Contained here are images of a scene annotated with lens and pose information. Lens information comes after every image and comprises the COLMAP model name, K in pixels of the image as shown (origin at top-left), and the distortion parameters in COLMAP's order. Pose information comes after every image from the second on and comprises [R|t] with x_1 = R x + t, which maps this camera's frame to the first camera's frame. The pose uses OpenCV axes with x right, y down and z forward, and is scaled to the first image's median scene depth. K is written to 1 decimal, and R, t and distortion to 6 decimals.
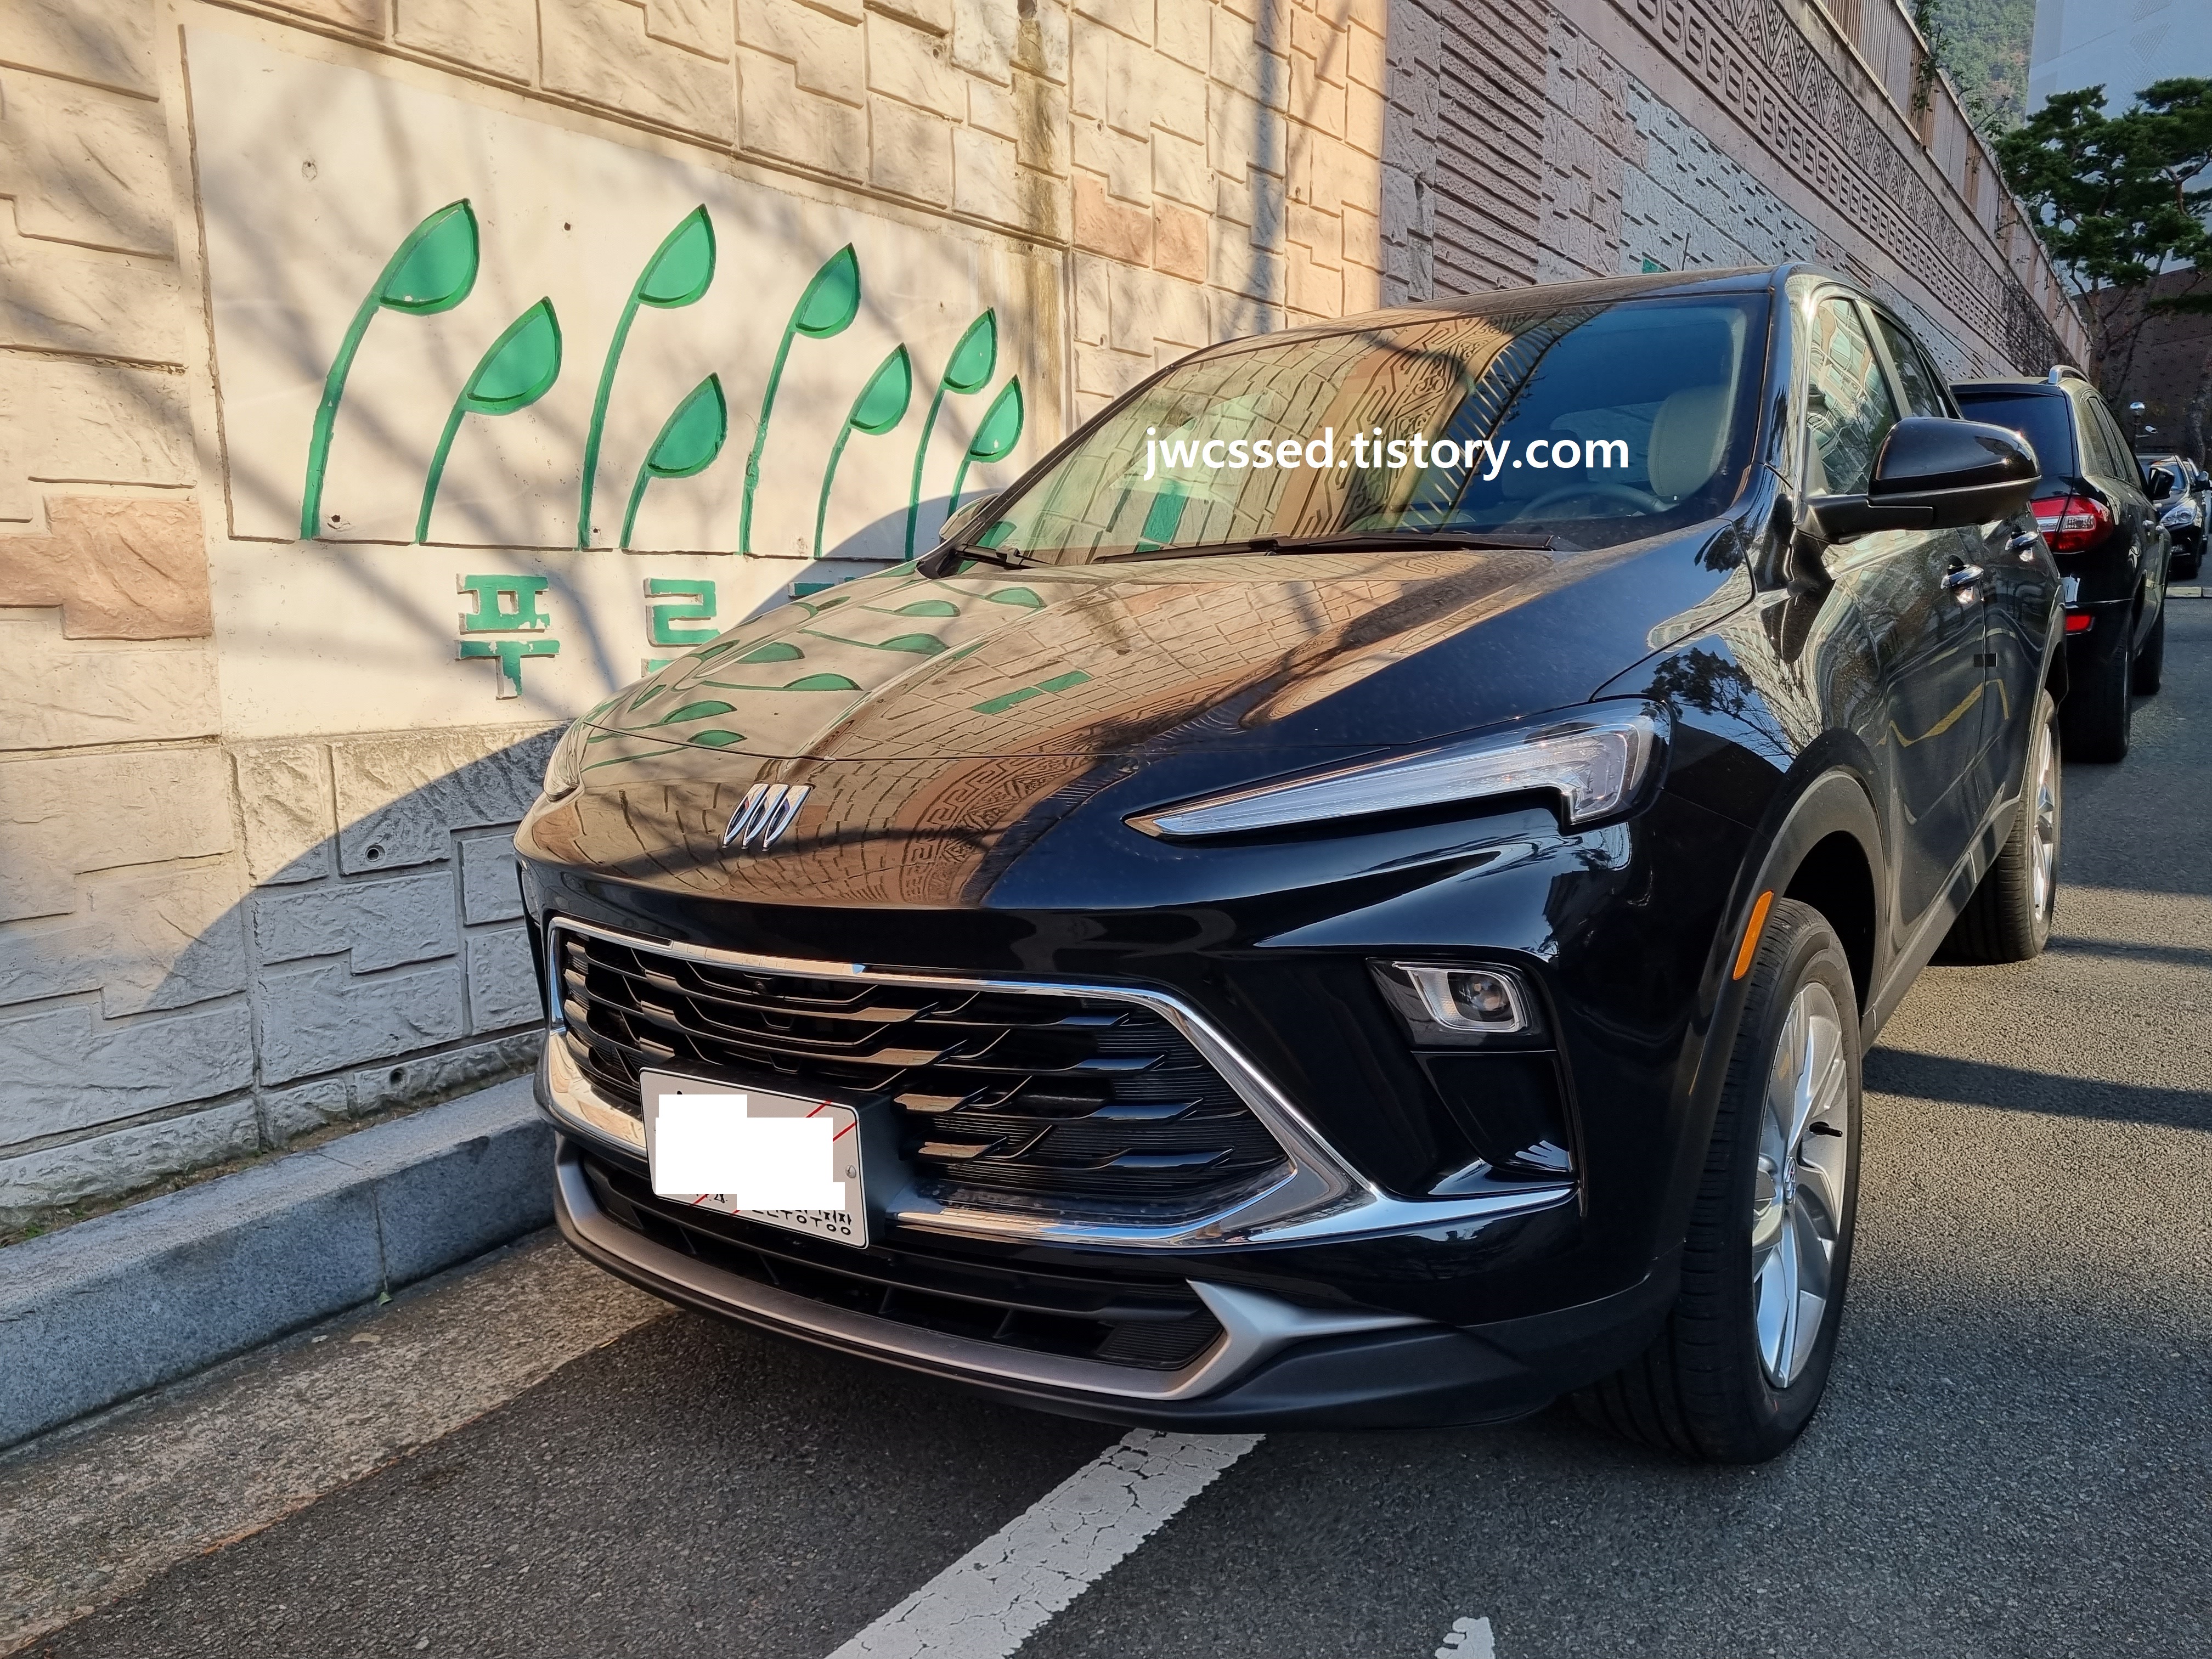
lens RADIAL K [[1666.6, 0, 1107.0], [0, 1666.6, 833.7], [0, 0, 1]] dist [0.063422, -0.045738]
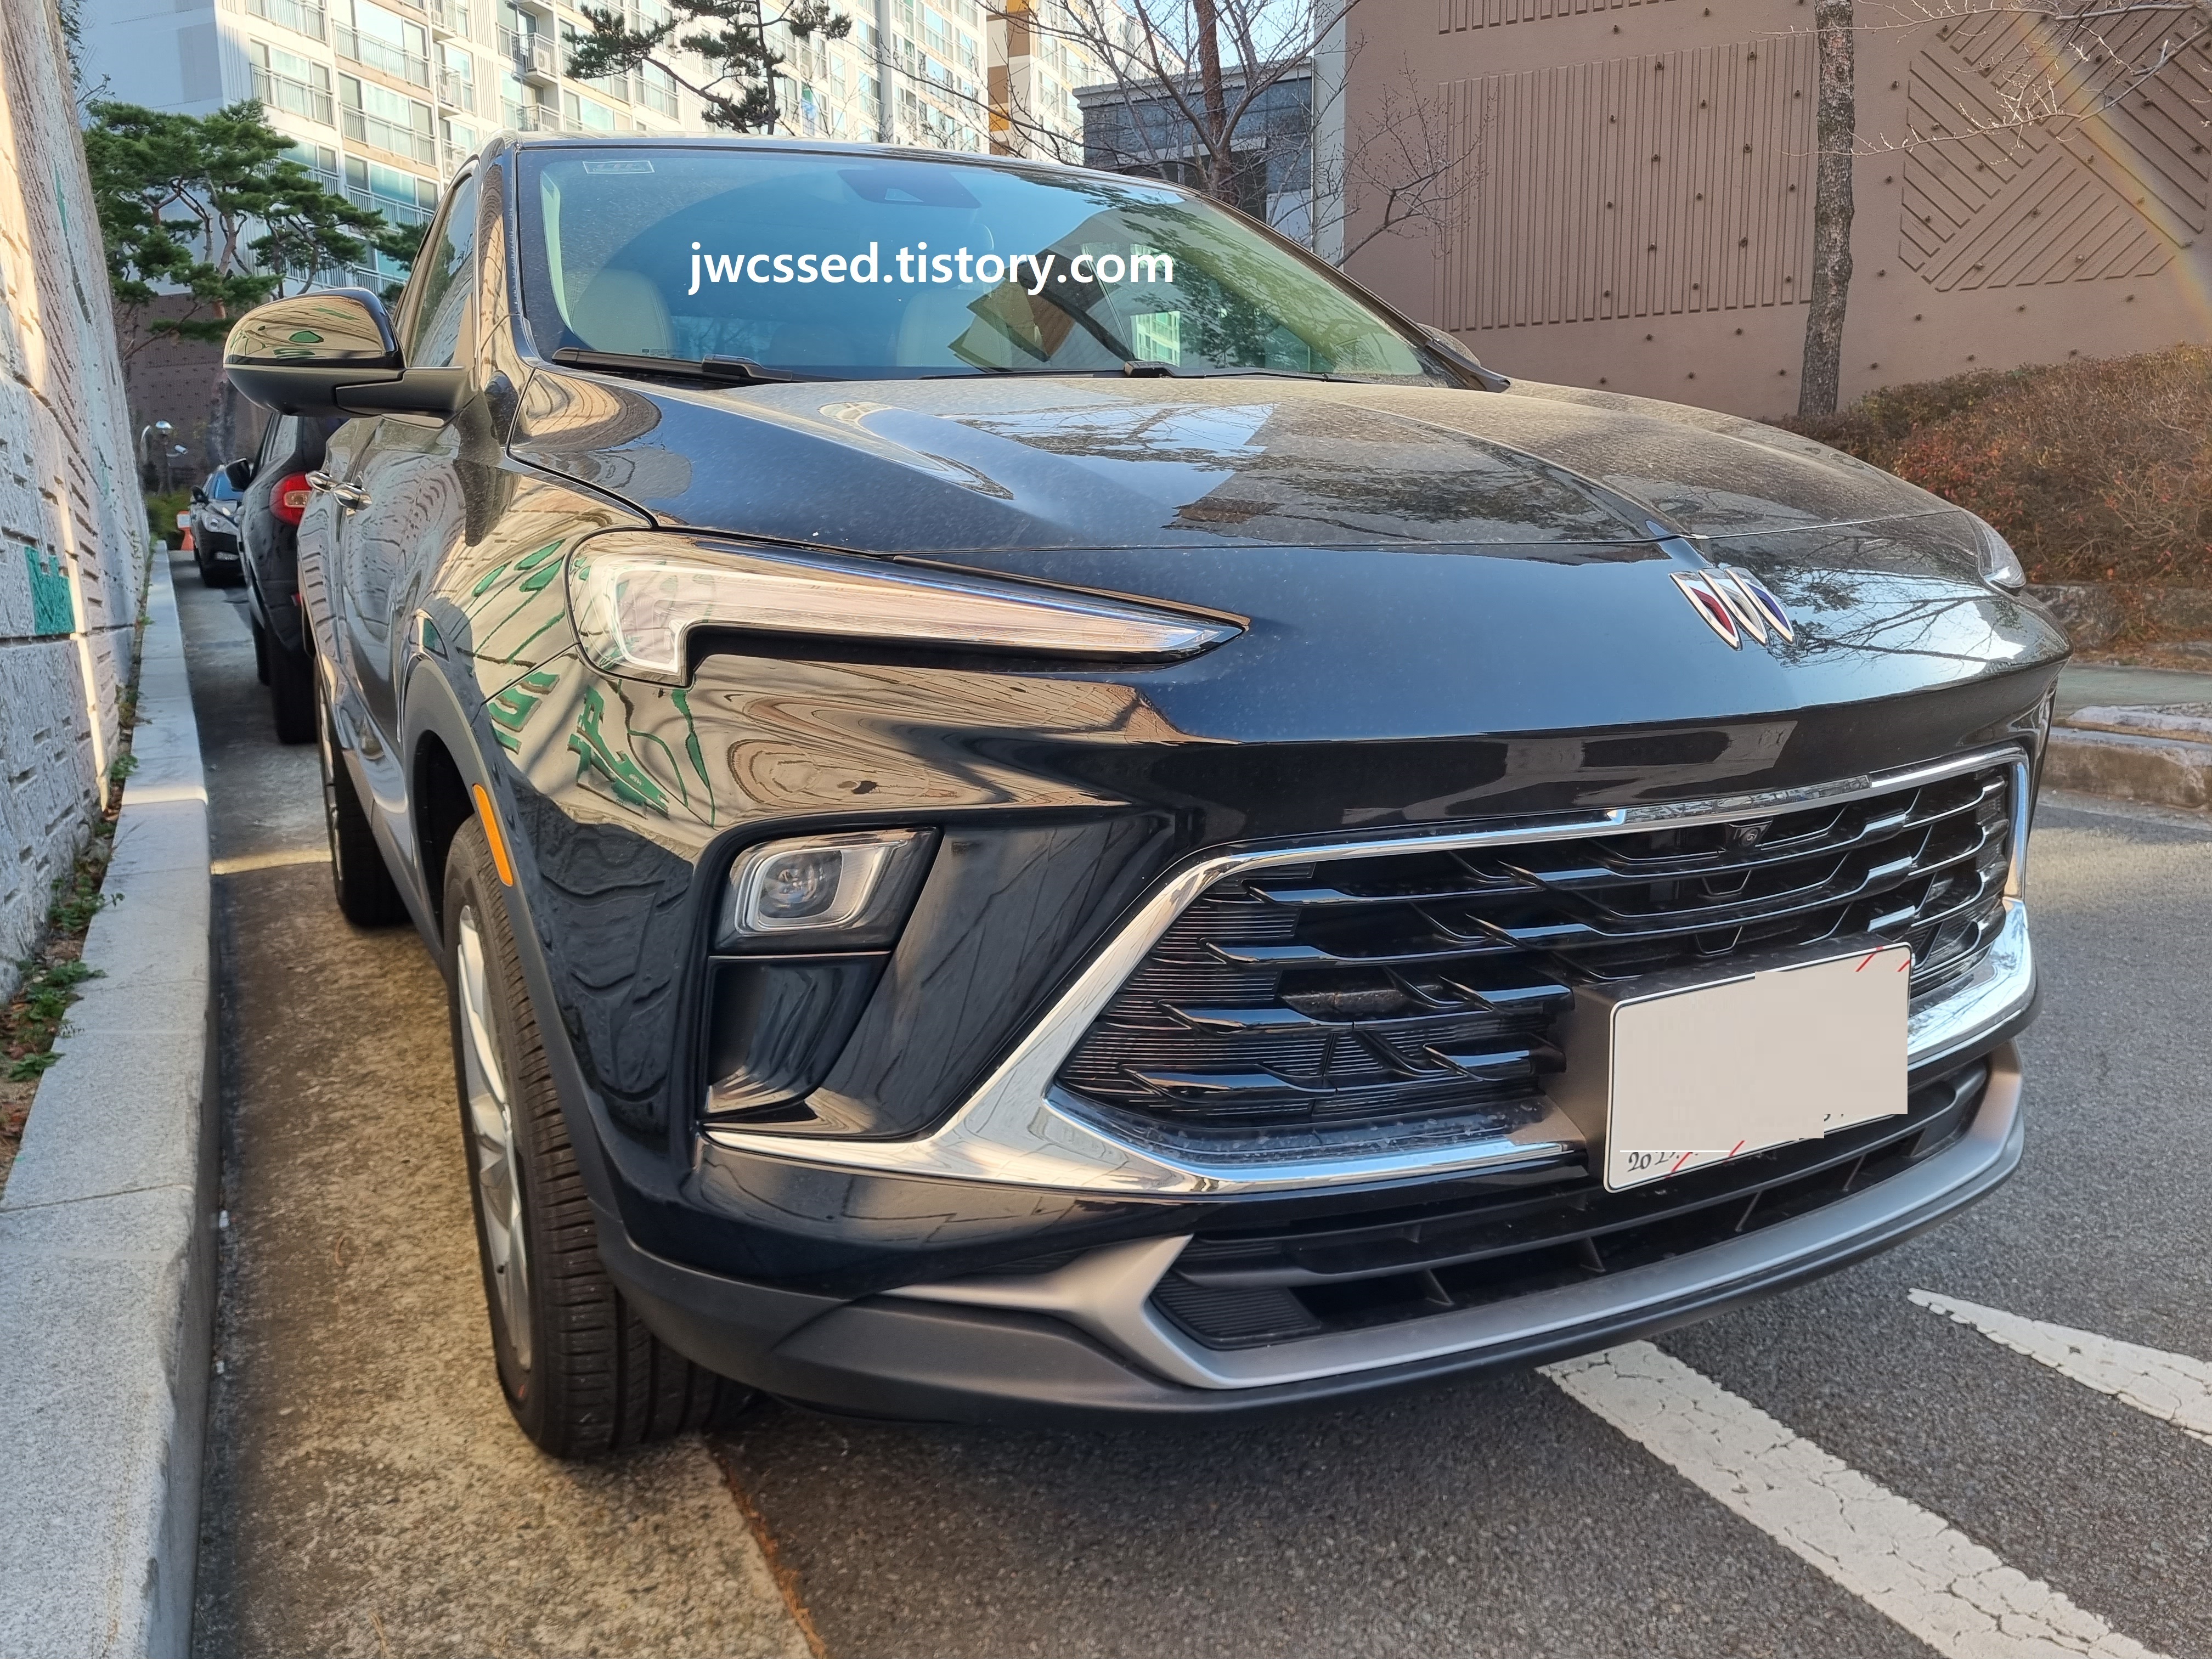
lens RADIAL K [[1666.6, 0, 1109.4], [0, 1666.6, 845.0], [0, 0, 1]] dist [0.063422, -0.045738]
pose [[0.474194, -0.140530, 0.869133, -0.571176], [0.147915, 0.985864, 0.078703, -0.003647], [-0.867906, 0.091238, 0.488277, 0.506926]]
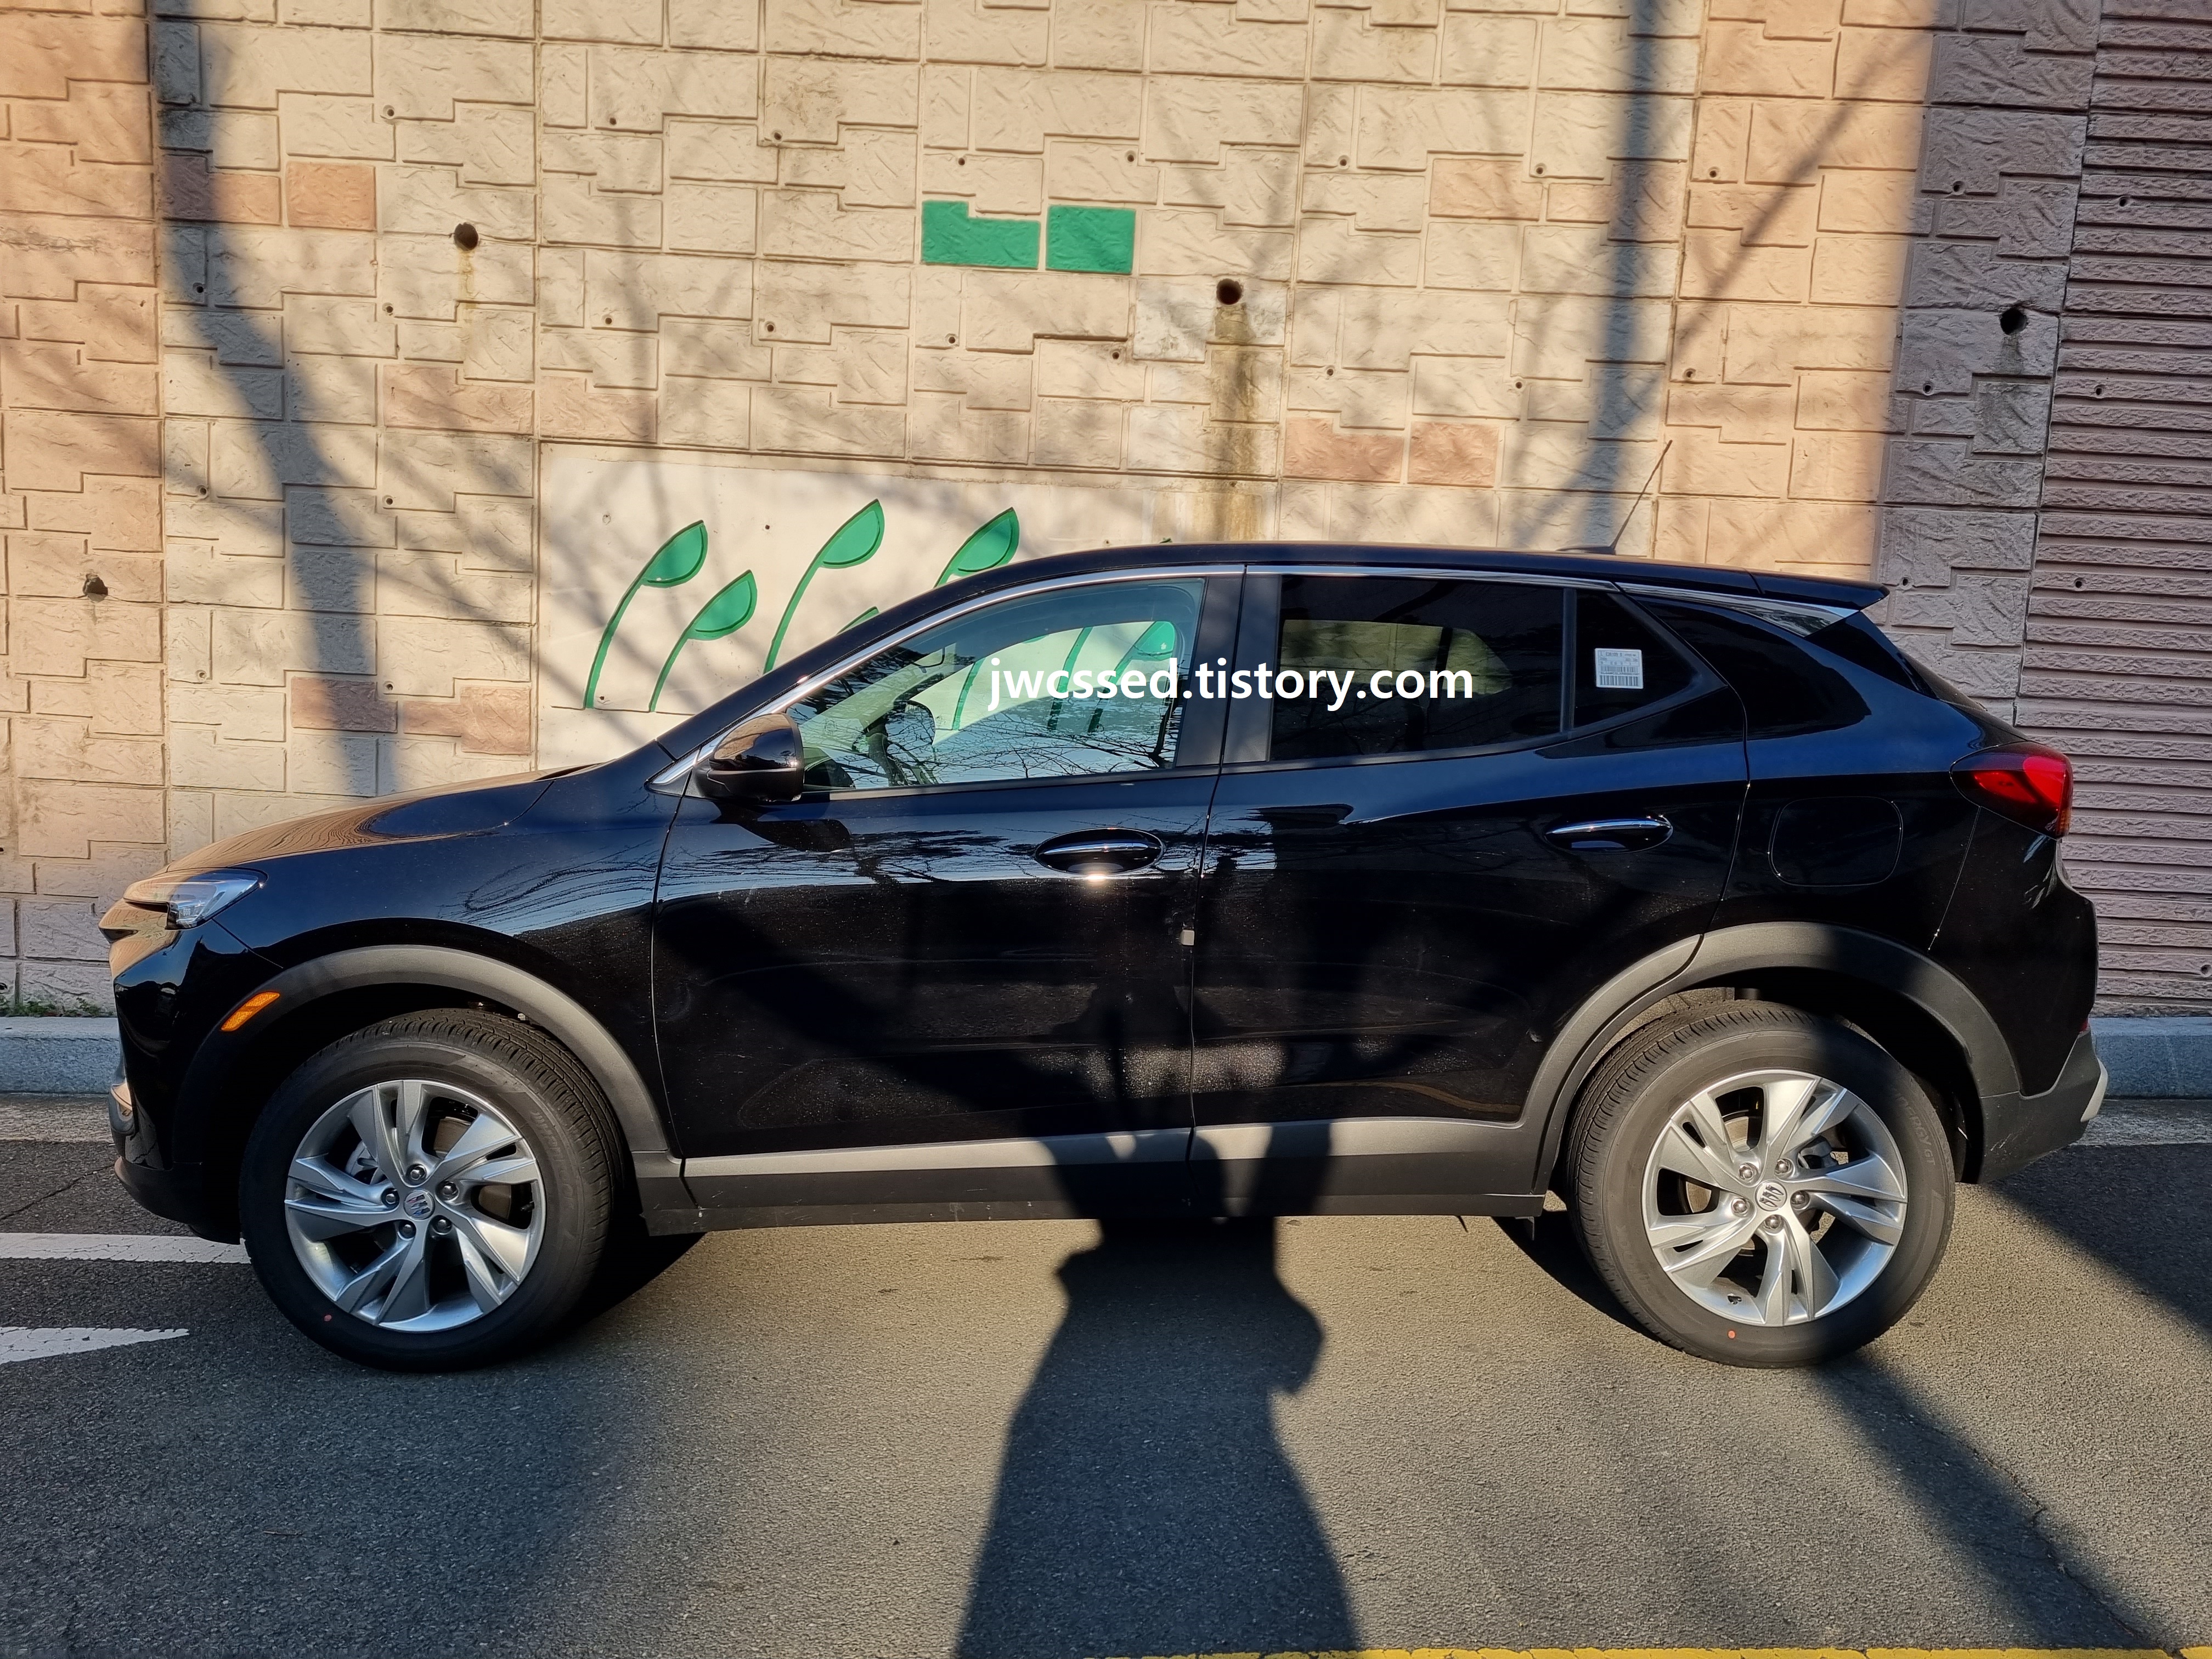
lens RADIAL K [[1666.6, 0, 1120.8], [0, 1666.6, 821.3], [0, 0, 1]] dist [0.063422, -0.045738]
pose [[0.546126, 0.126203, -0.828142, 1.342012], [-0.166632, 0.985197, 0.040250, -0.209582], [0.820963, 0.116013, 0.559071, 0.420106]]
